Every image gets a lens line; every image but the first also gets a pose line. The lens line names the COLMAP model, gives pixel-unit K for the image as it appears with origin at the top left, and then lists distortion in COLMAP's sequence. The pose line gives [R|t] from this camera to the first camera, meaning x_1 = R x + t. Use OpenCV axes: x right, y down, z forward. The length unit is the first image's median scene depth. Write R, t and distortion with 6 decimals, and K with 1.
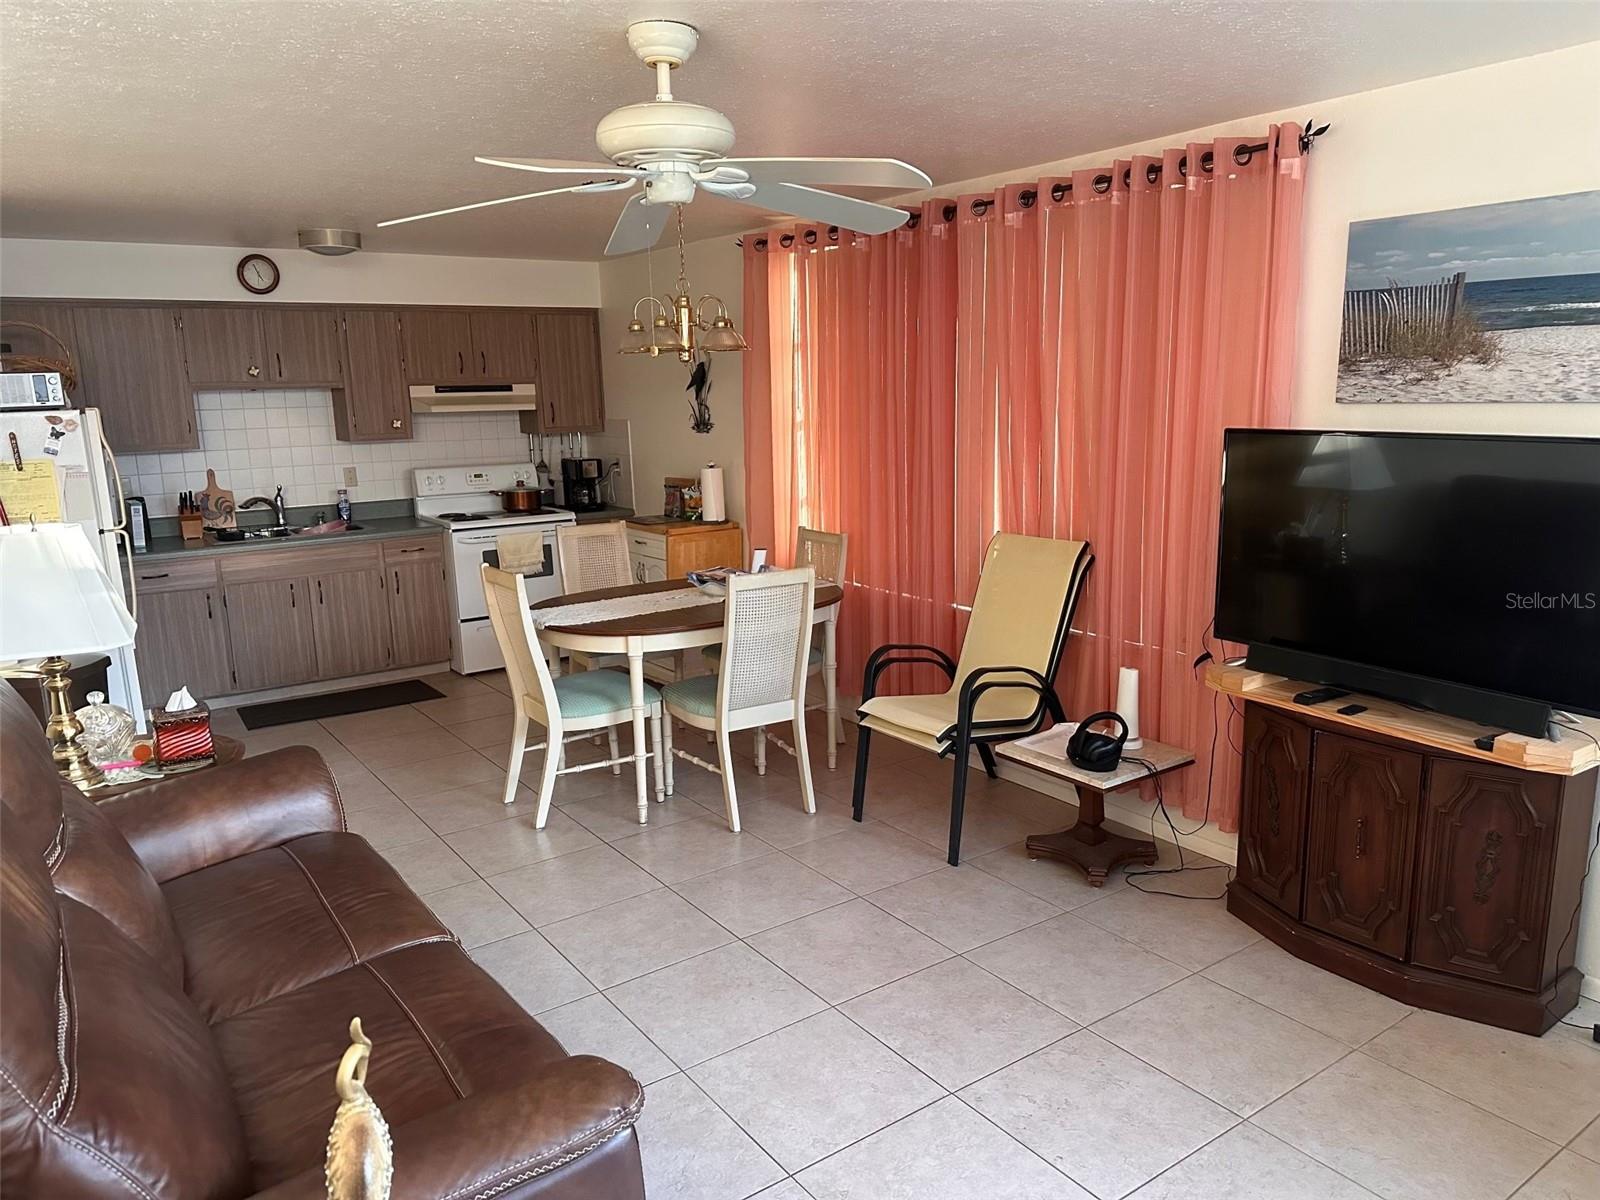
lens RADIAL K [[1140.5, 0, 803.0], [0, 1140.5, 598.0], [0, 0, 1]] dist [0.036675, -0.003007]
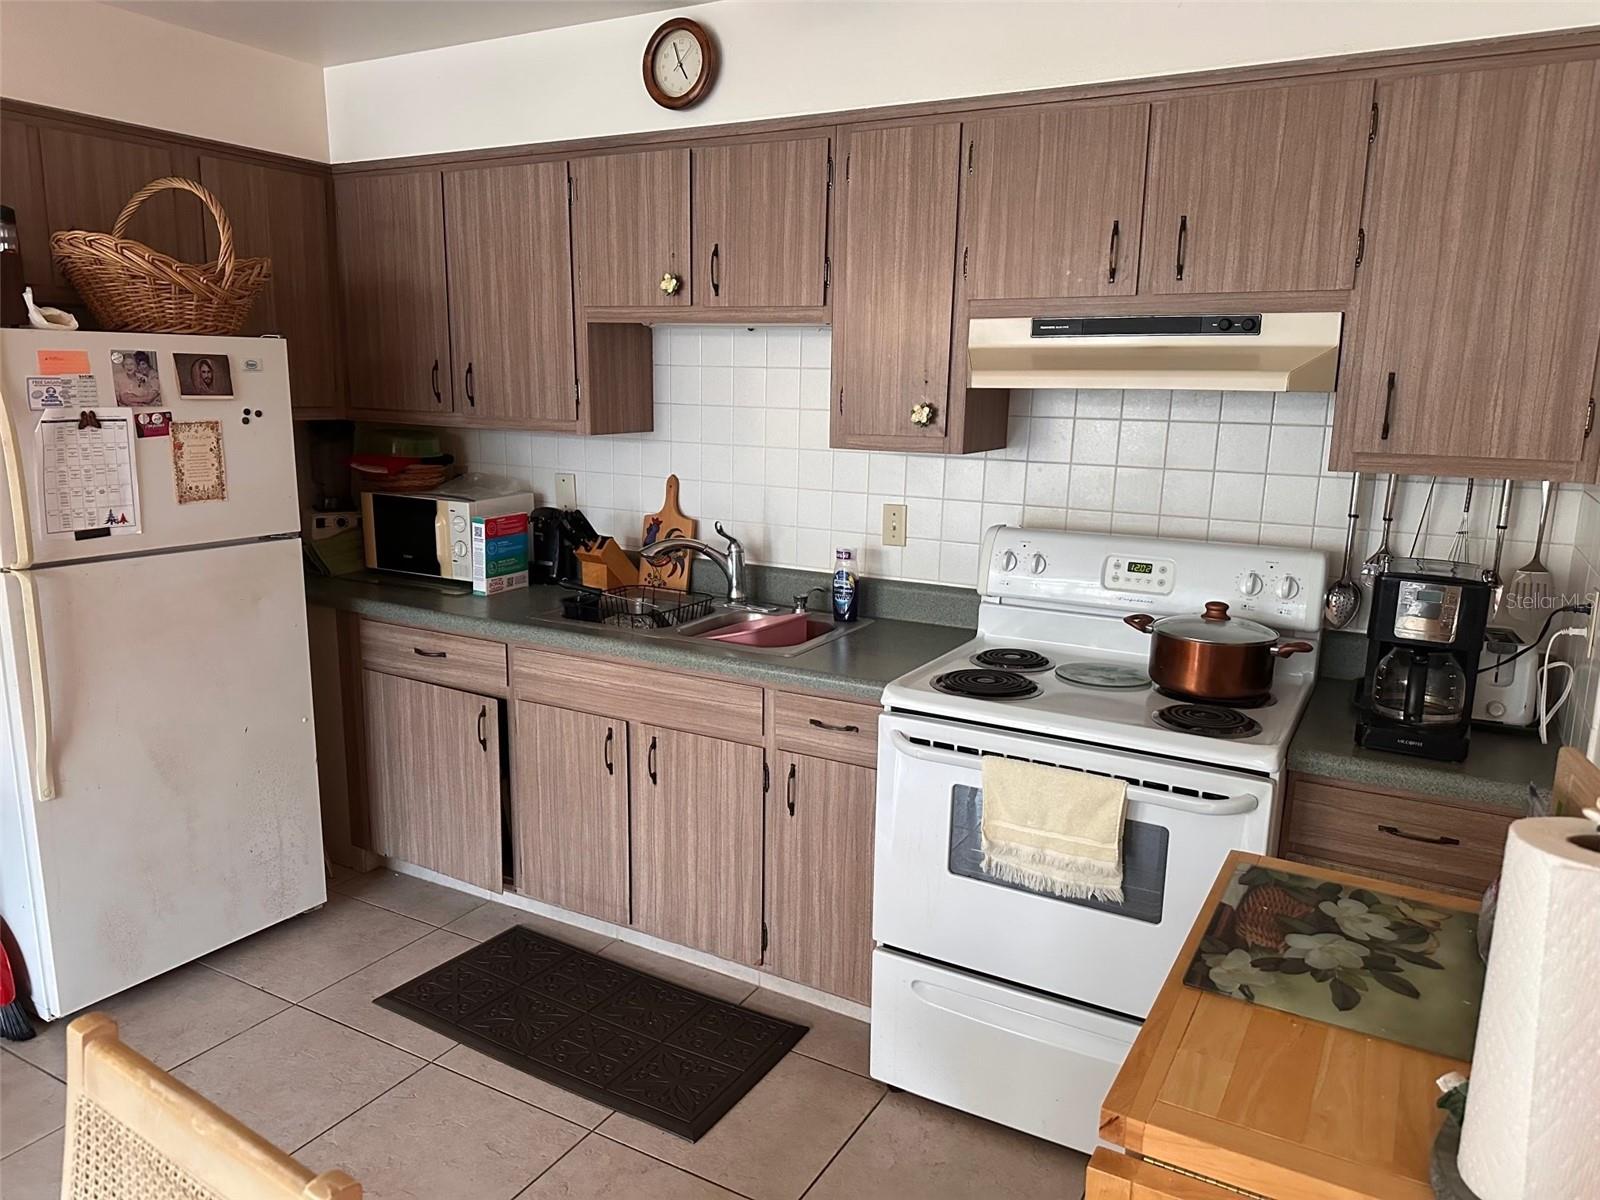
lens RADIAL K [[1140.5, 0, 804.1], [0, 1140.5, 611.4], [0, 0, 1]] dist [0.036675, -0.003007]
pose [[0.423946, 0.204836, -0.882220, -0.002693], [-0.204725, 0.970550, 0.126965, -0.138078], [0.882246, 0.126786, 0.453396, 0.866542]]
